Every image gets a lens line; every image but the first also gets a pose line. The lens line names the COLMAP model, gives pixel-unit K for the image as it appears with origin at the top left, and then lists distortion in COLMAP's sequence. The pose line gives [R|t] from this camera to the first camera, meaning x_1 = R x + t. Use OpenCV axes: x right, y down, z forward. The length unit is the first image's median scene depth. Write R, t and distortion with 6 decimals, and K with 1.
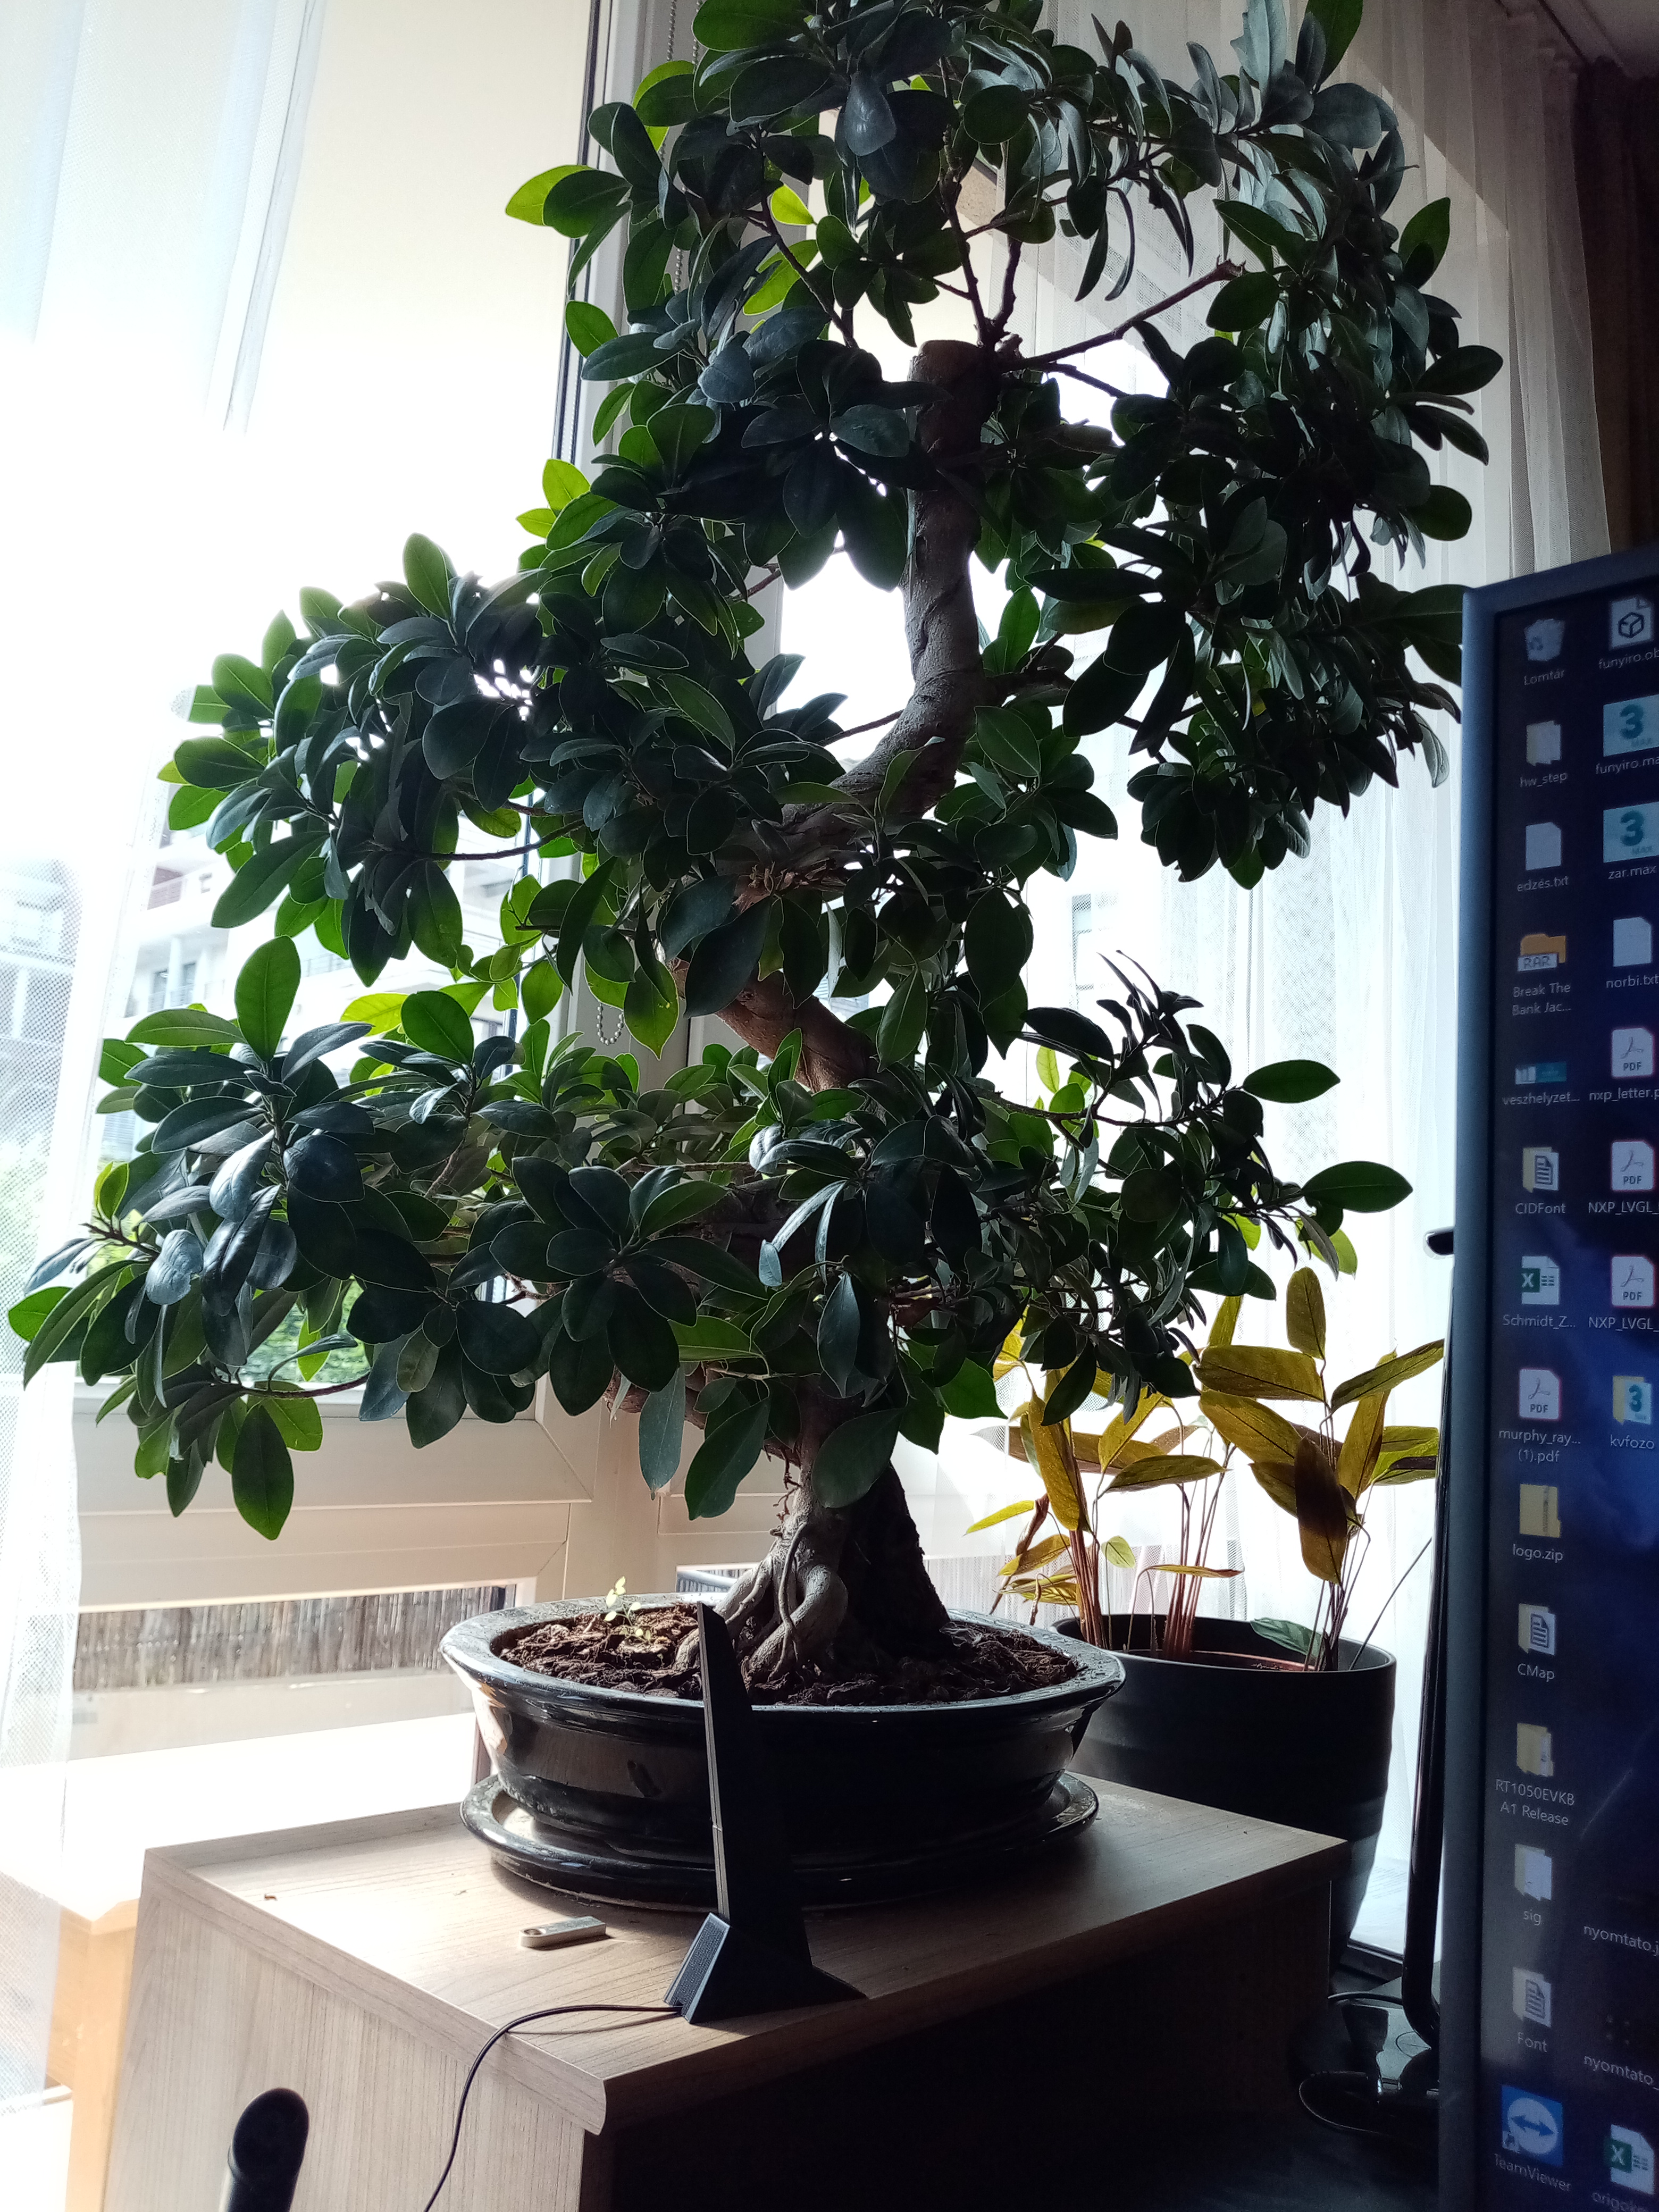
lens RADIAL K [[1644.3, 0, 829.5], [0, 1644.3, 1106.0], [0, 0, 1]] dist [0.028109, -0.131961]
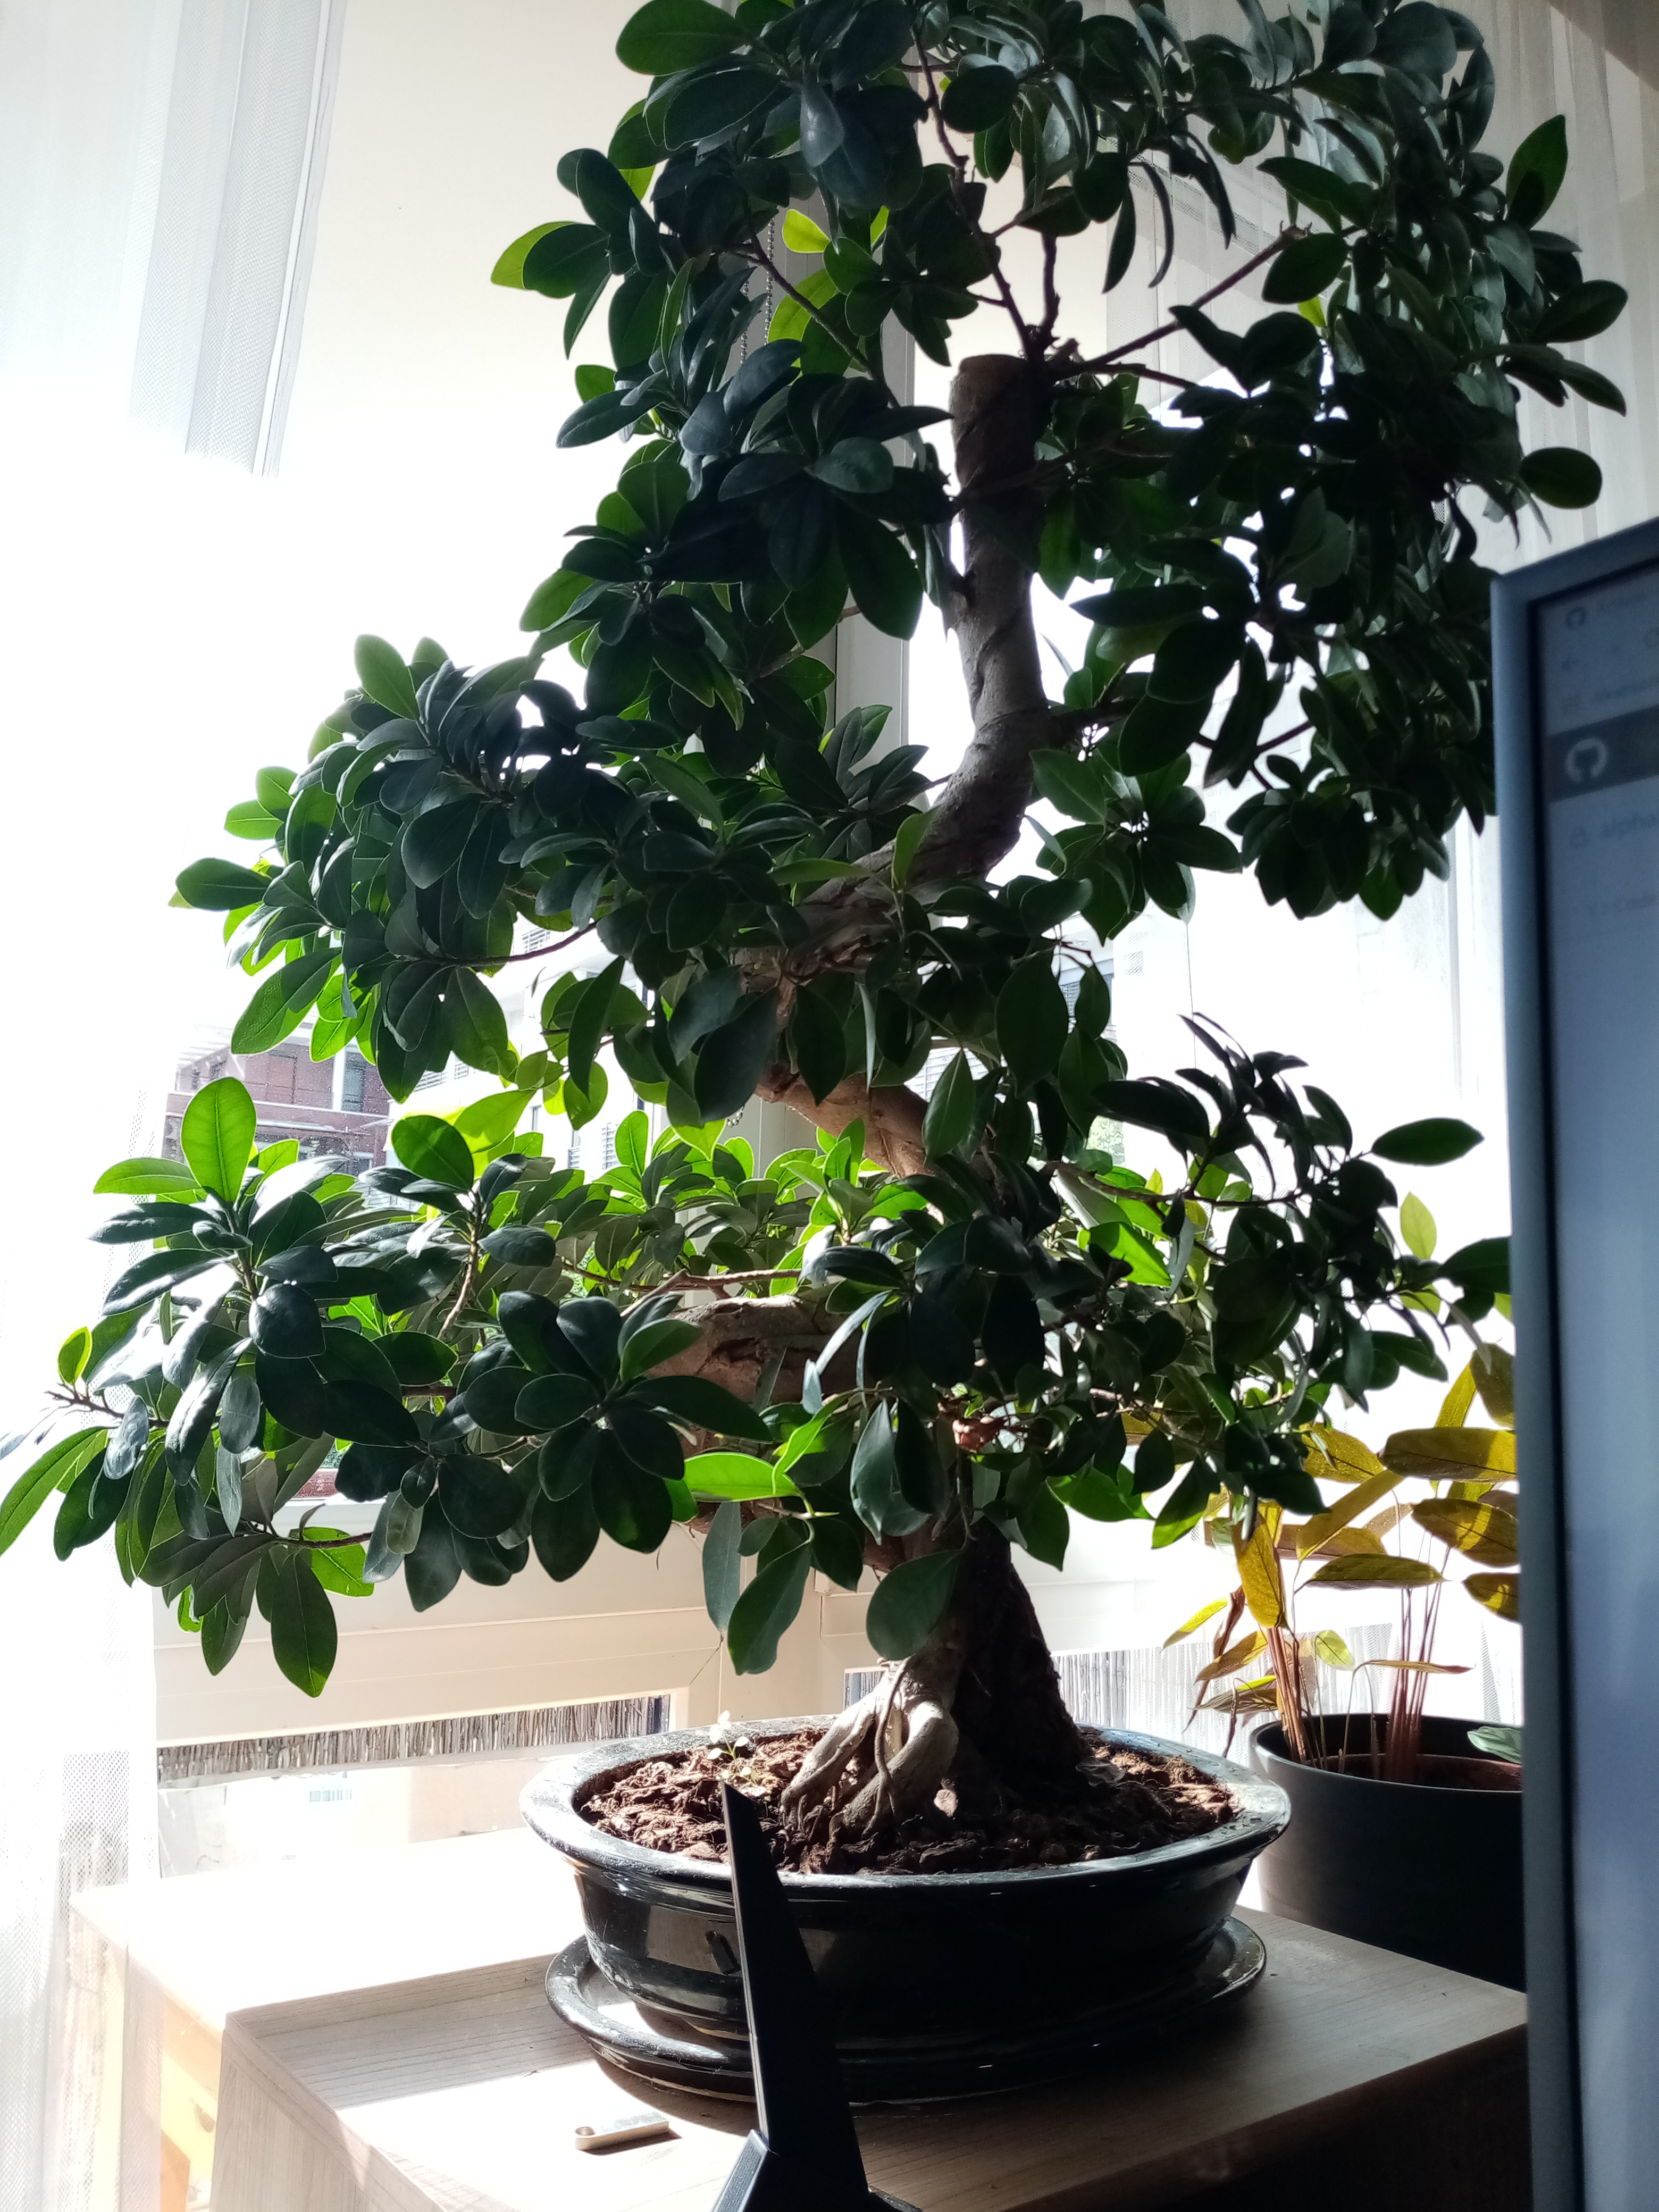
lens RADIAL K [[1659.7, 0, 829.5], [0, 1659.7, 1106.0], [0, 0, 1]] dist [0.010089, -0.069250]
pose [[0.985789, -0.060523, -0.156706, 0.108170], [0.057119, 0.998025, -0.026136, -0.029659], [0.157978, 0.016814, 0.987299, 0.083066]]
